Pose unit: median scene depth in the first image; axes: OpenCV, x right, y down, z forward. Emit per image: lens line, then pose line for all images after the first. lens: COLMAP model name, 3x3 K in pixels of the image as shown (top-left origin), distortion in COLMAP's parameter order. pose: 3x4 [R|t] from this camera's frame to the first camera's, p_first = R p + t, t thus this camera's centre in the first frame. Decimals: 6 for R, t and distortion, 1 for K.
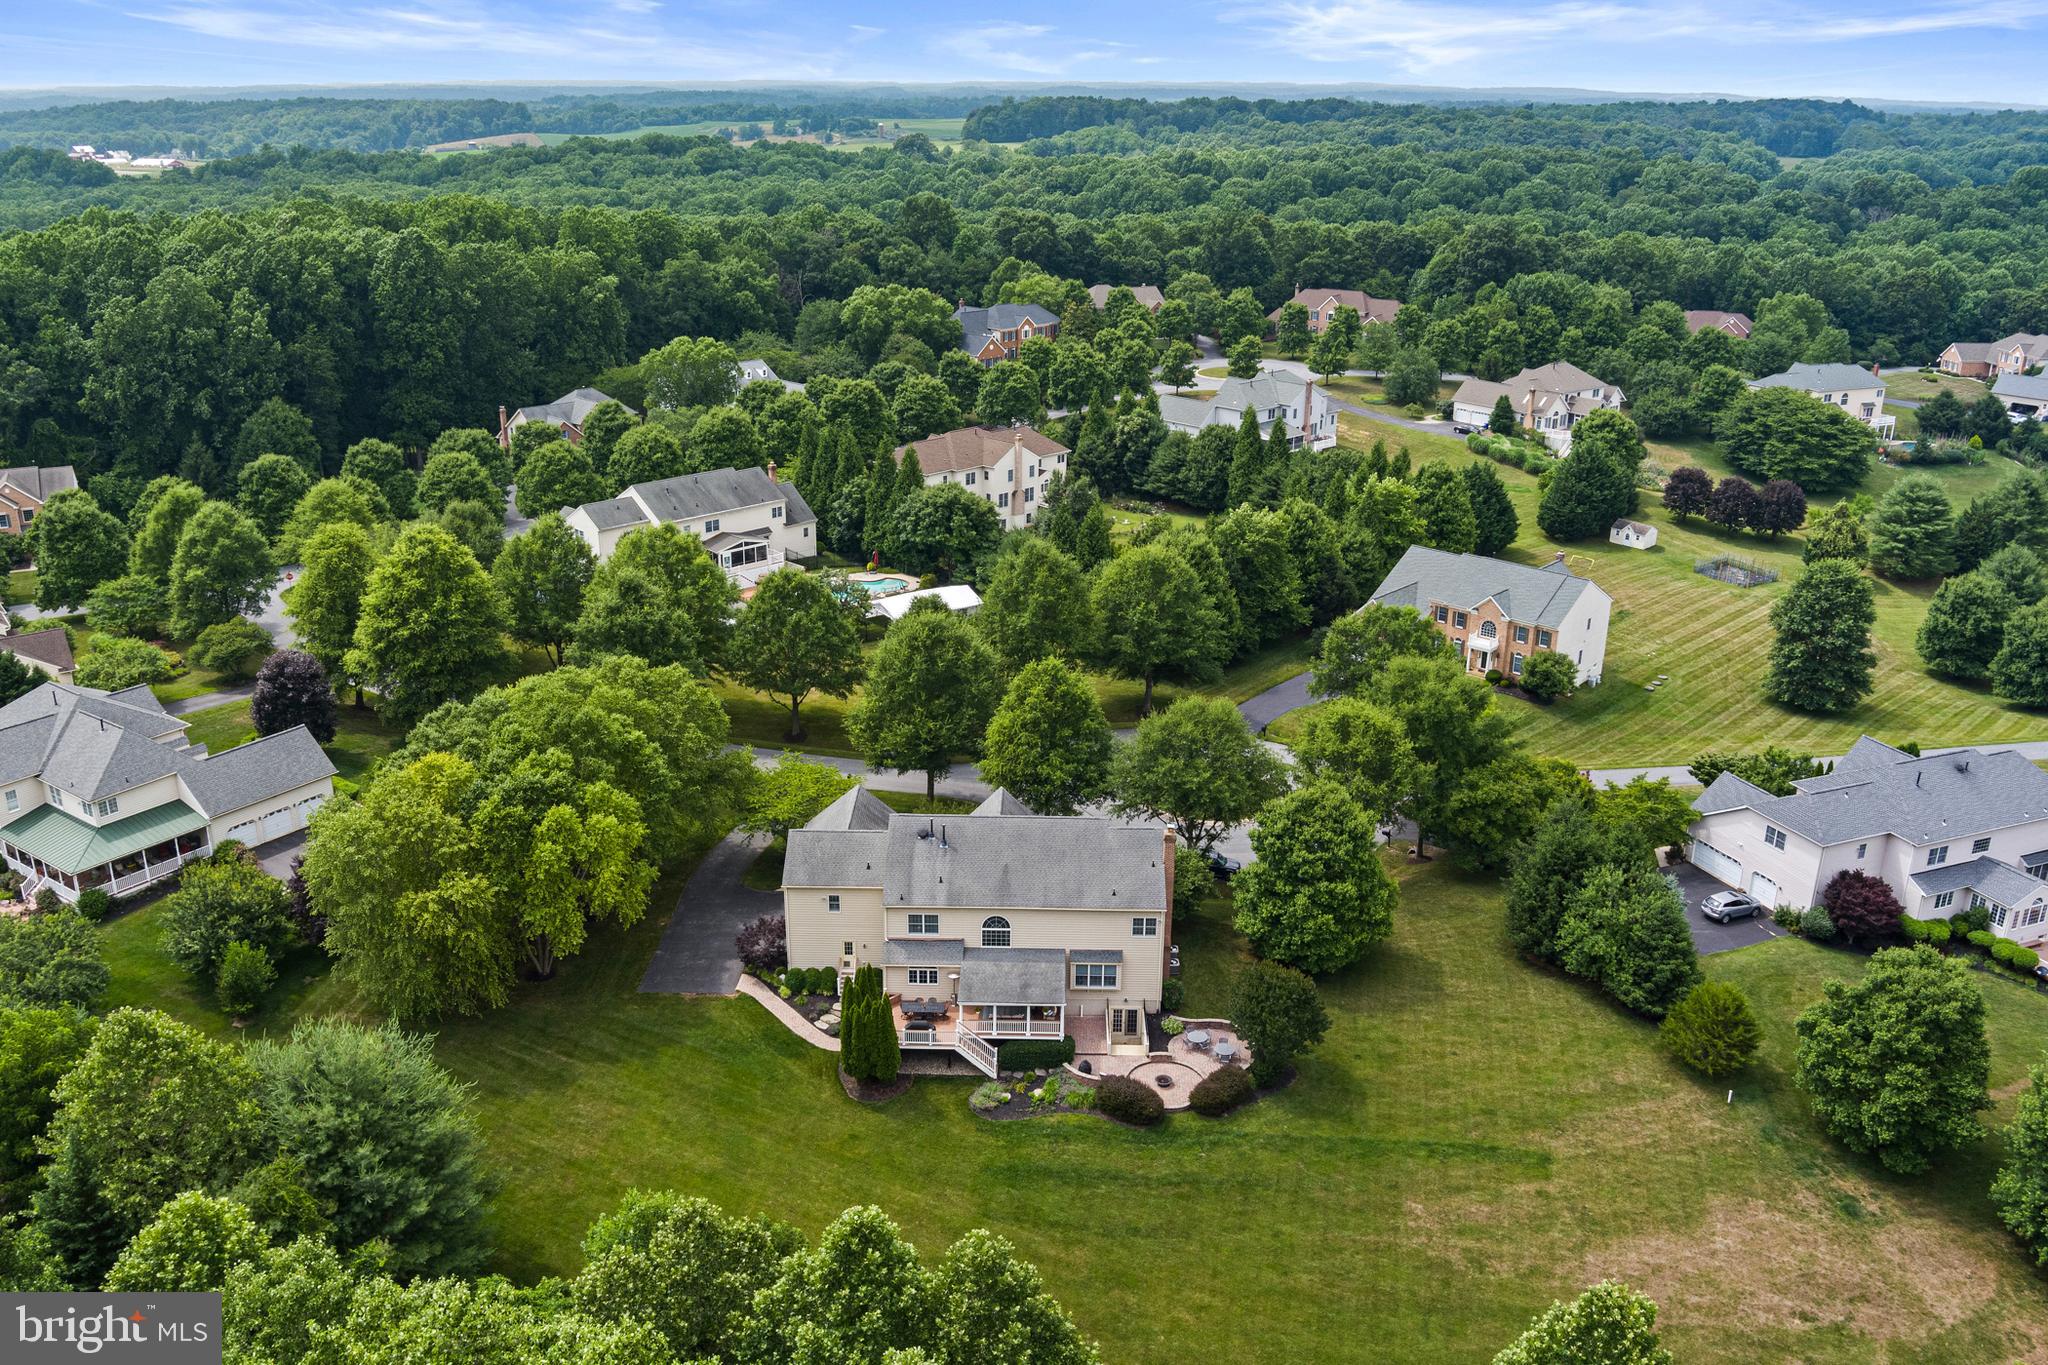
lens RADIAL K [[1589.9, 0, 1024.0], [0, 1589.9, 682.5], [0, 0, 1]] dist [-0.048792, -0.004123]
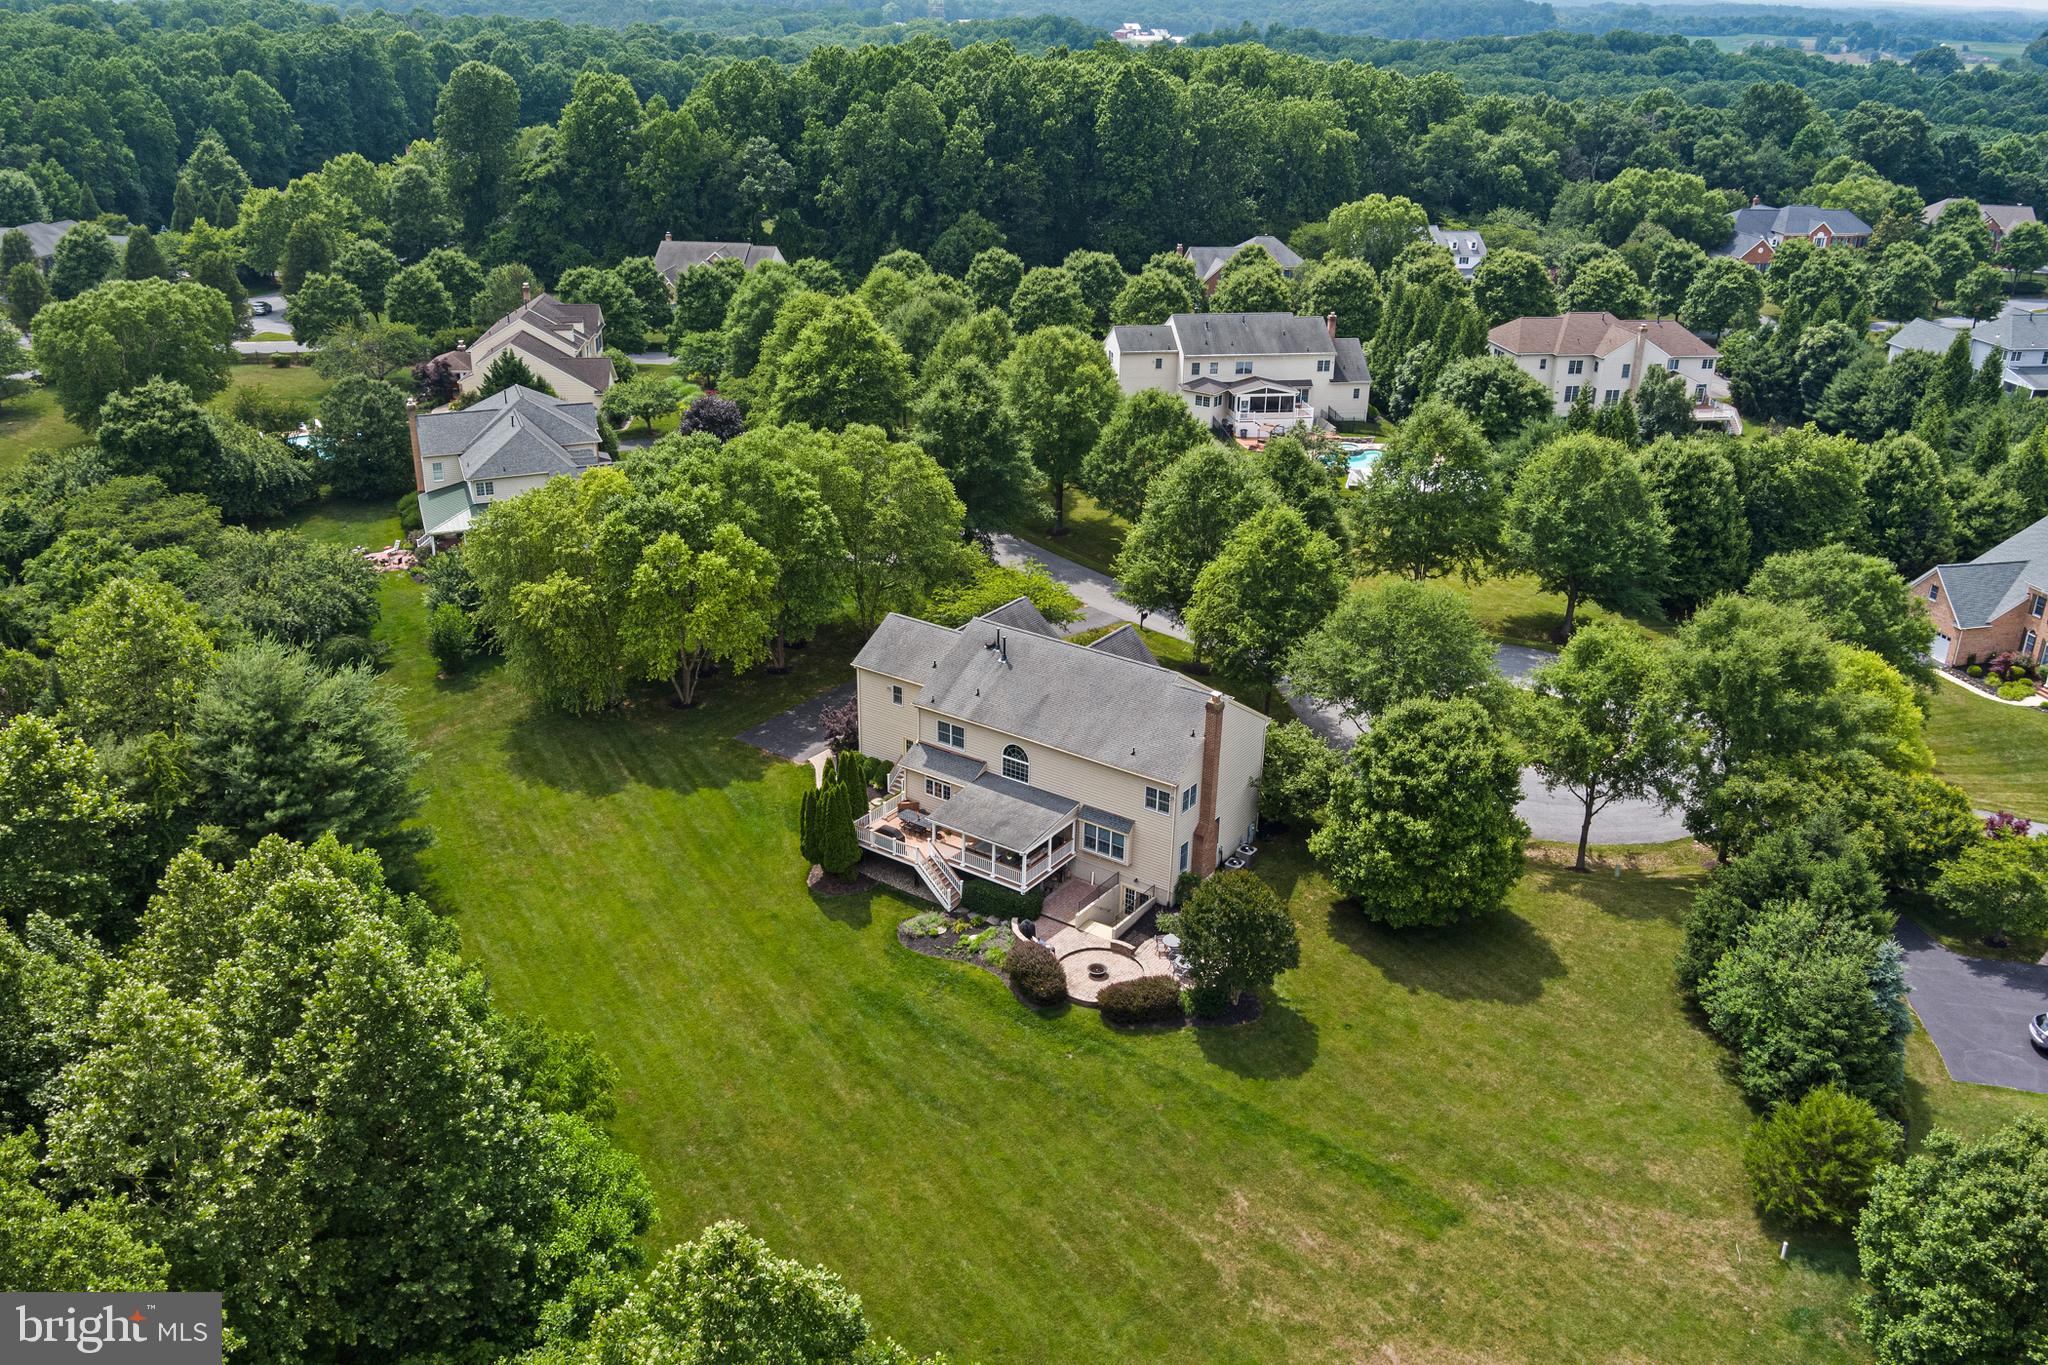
lens RADIAL K [[1589.9, 0, 1024.0], [0, 1589.9, 682.5], [0, 0, 1]] dist [-0.048792, -0.004123]
pose [[0.843857, 0.229141, -0.485181, 0.411582], [-0.199944, 0.973390, 0.111956, 0.011142], [0.497924, 0.002534, 0.867217, 0.222683]]
